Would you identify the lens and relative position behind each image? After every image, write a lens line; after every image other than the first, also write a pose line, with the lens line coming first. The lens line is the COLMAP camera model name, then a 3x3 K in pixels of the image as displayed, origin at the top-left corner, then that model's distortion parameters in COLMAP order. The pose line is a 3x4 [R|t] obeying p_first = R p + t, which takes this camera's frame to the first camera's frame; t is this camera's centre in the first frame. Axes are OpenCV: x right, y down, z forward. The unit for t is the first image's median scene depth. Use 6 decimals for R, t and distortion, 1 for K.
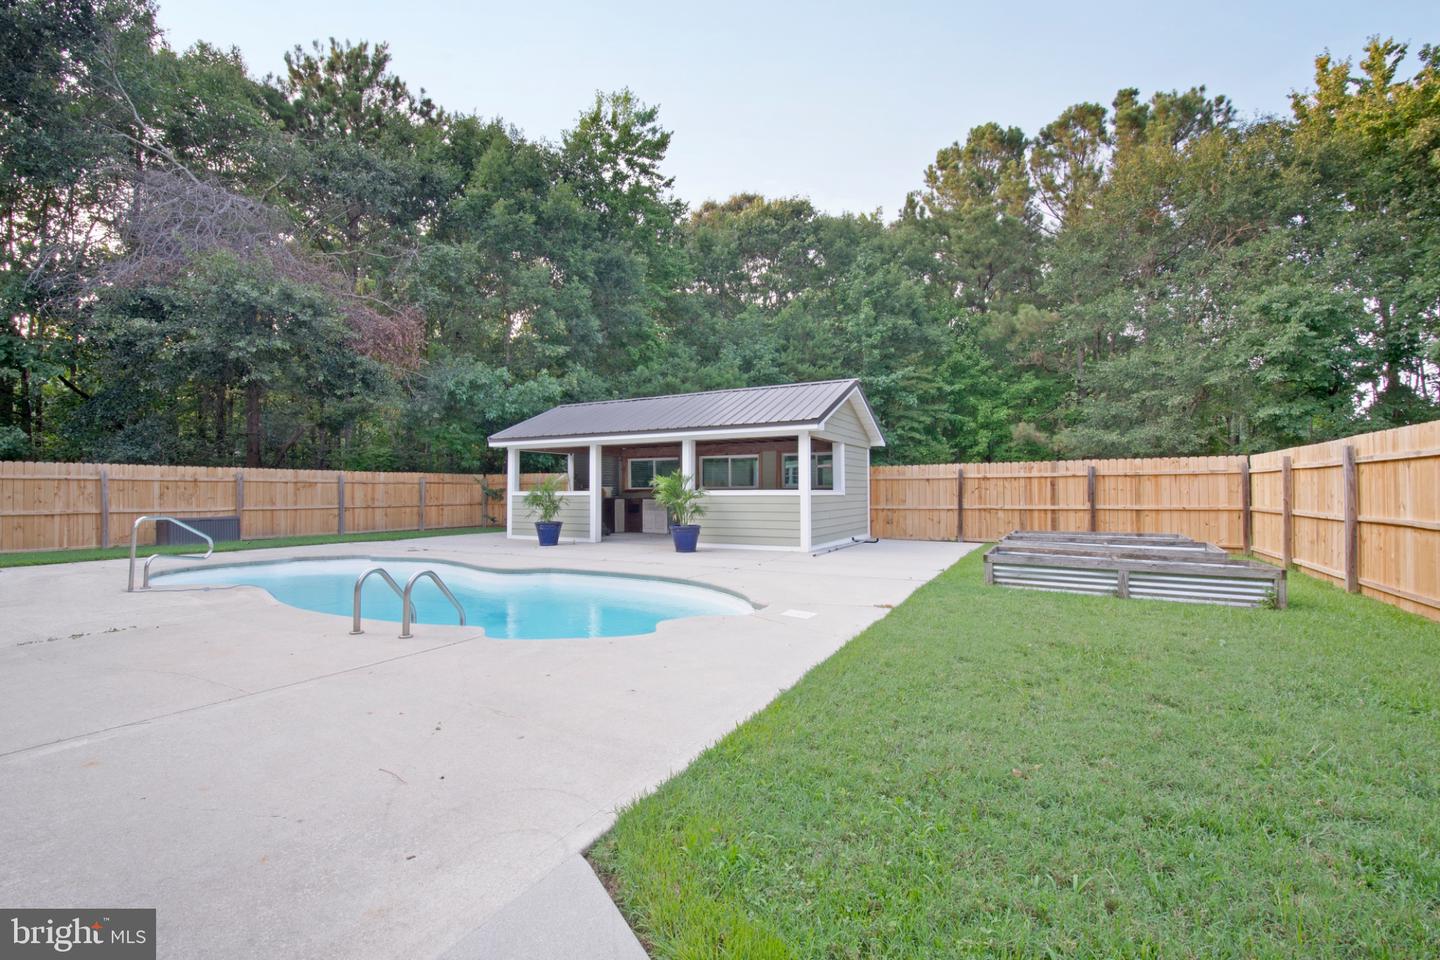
lens RADIAL K [[631.8, 0, 716.3], [0, 631.8, 483.0], [0, 0, 1]] dist [-0.000771, -0.009917]
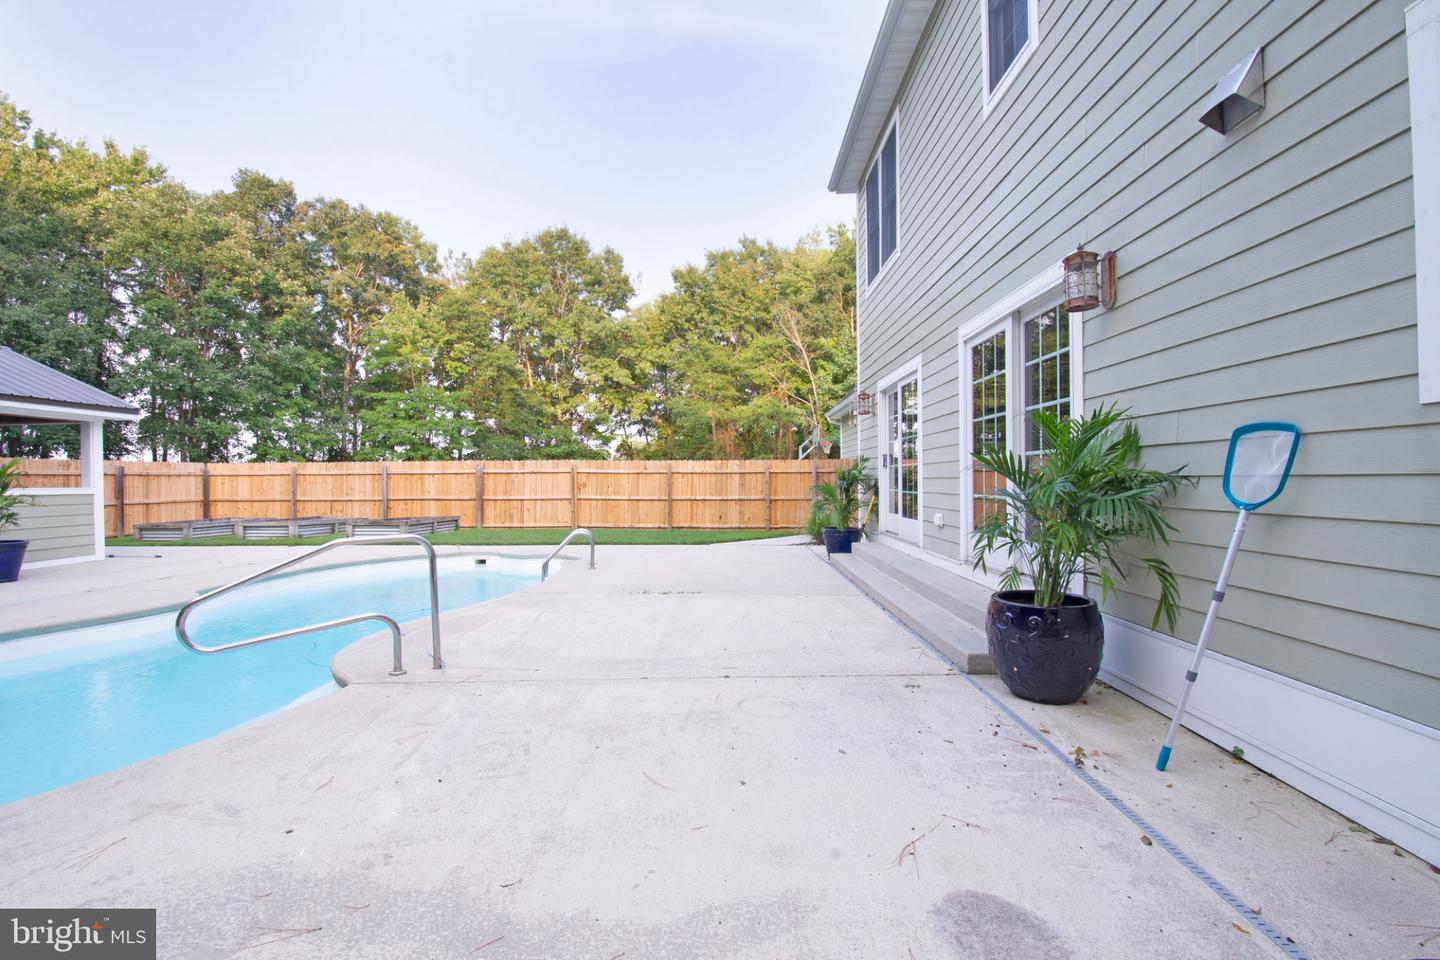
lens RADIAL K [[631.8, 0, 720.7], [0, 631.8, 482.2], [0, 0, 1]] dist [-0.000771, -0.009917]
pose [[-0.496125, 0.009764, 0.868196, -0.941175], [0.005404, 0.999952, -0.008158, 0.019132], [-0.868234, 0.000644, -0.496154, 0.692098]]
